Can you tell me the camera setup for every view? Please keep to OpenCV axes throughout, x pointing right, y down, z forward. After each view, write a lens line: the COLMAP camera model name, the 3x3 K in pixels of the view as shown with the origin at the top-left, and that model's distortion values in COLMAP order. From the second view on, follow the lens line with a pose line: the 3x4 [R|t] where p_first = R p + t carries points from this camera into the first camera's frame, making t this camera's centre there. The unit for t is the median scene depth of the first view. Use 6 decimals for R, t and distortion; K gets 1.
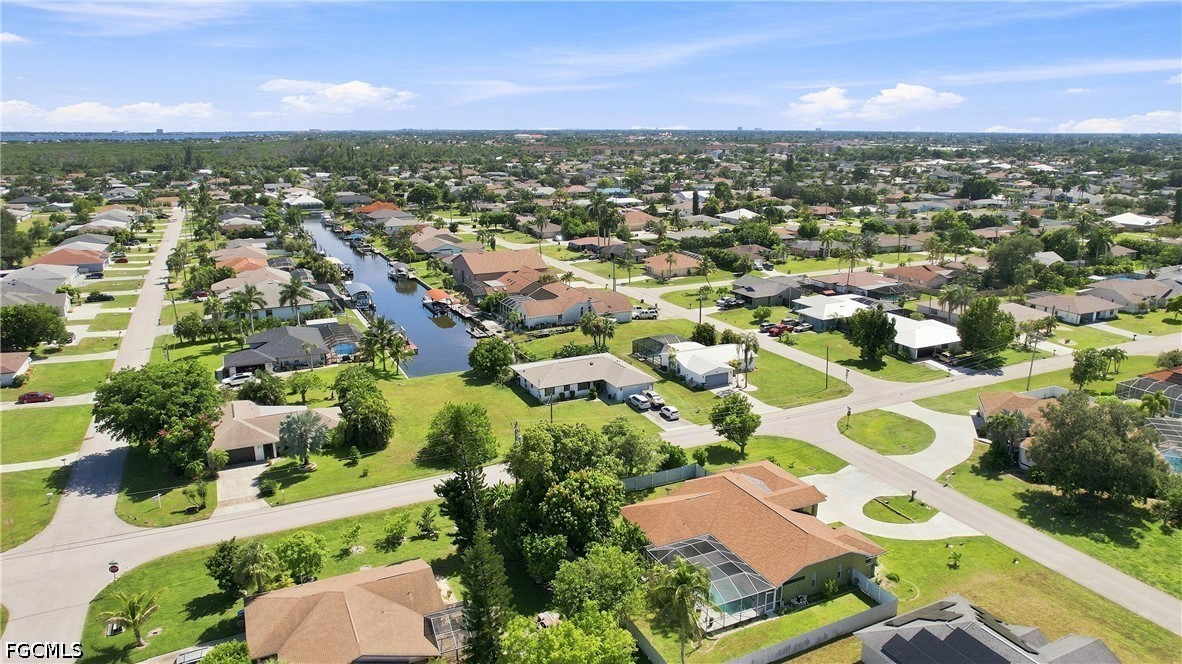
lens RADIAL K [[748.5, 0, 594.7], [0, 748.5, 333.0], [0, 0, 1]] dist [-0.035979, 0.004371]
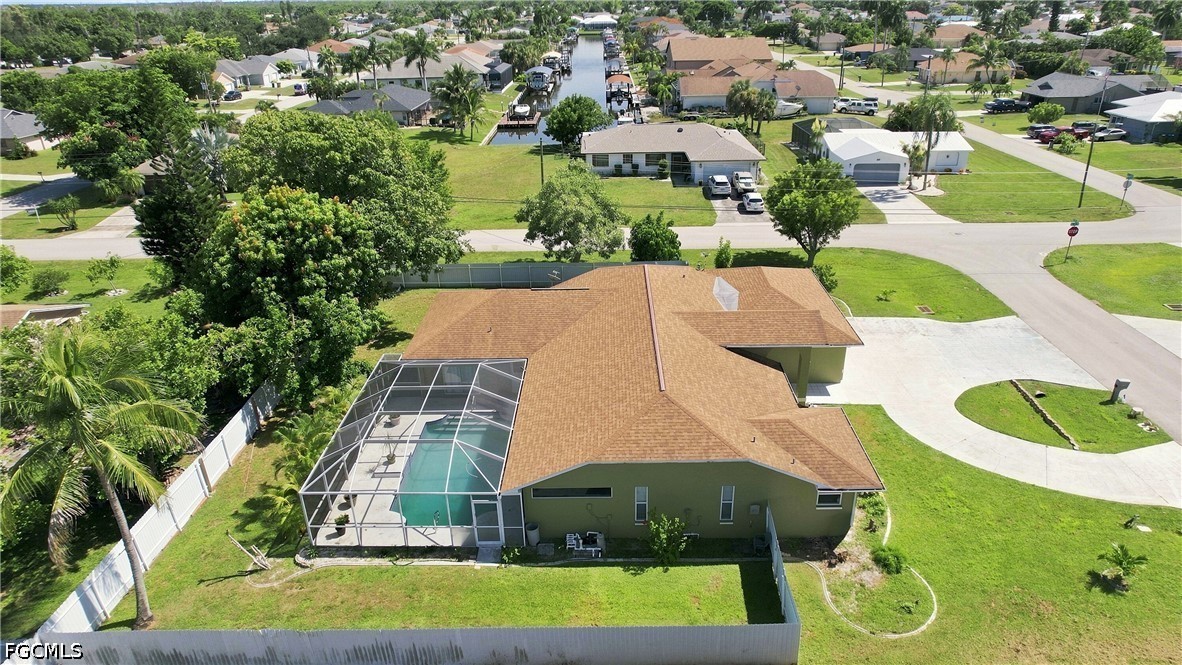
lens RADIAL K [[748.5, 0, 591.6], [0, 748.5, 326.9], [0, 0, 1]] dist [-0.035979, 0.004371]
pose [[0.899029, 0.170416, -0.403367, 0.240697], [-0.097963, 0.976090, 0.194042, 0.098271], [0.426790, -0.134935, 0.894228, 0.381087]]
